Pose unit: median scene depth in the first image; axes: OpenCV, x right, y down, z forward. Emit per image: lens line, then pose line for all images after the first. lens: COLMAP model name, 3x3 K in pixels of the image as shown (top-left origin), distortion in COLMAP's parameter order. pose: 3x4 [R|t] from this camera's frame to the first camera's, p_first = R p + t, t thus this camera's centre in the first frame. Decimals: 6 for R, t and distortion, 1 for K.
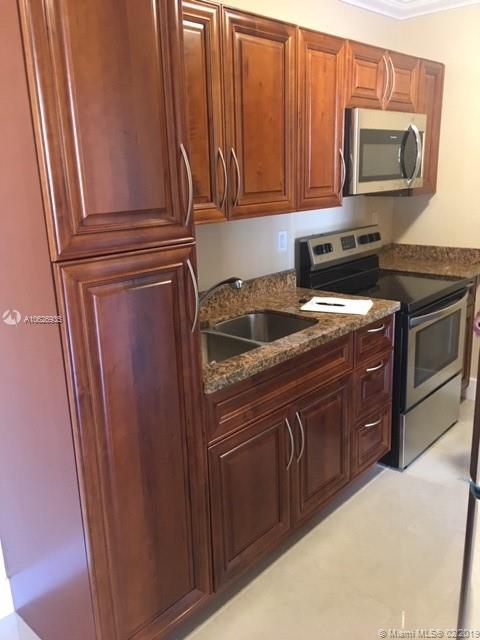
lens RADIAL K [[540.3, 0, 239.8], [0, 540.3, 314.9], [0, 0, 1]] dist [0.057377, -0.067441]
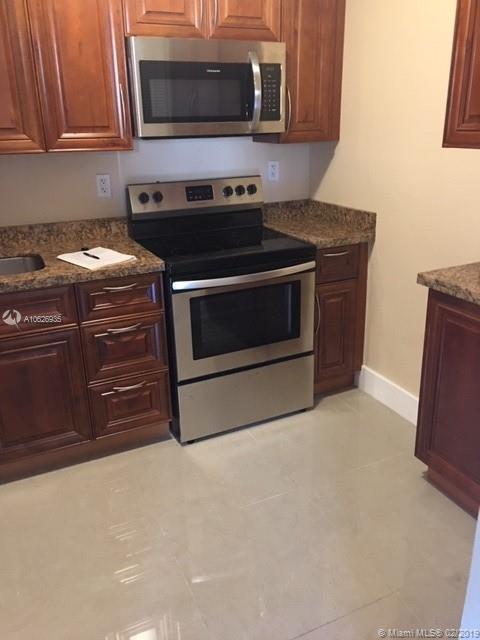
lens RADIAL K [[540.3, 0, 237.3], [0, 540.3, 313.7], [0, 0, 1]] dist [0.057377, -0.067441]
pose [[0.929186, 0.140984, -0.341668, 0.675168], [-0.108185, 0.987650, 0.113326, -0.049459], [0.353426, -0.068337, 0.932963, 0.185951]]
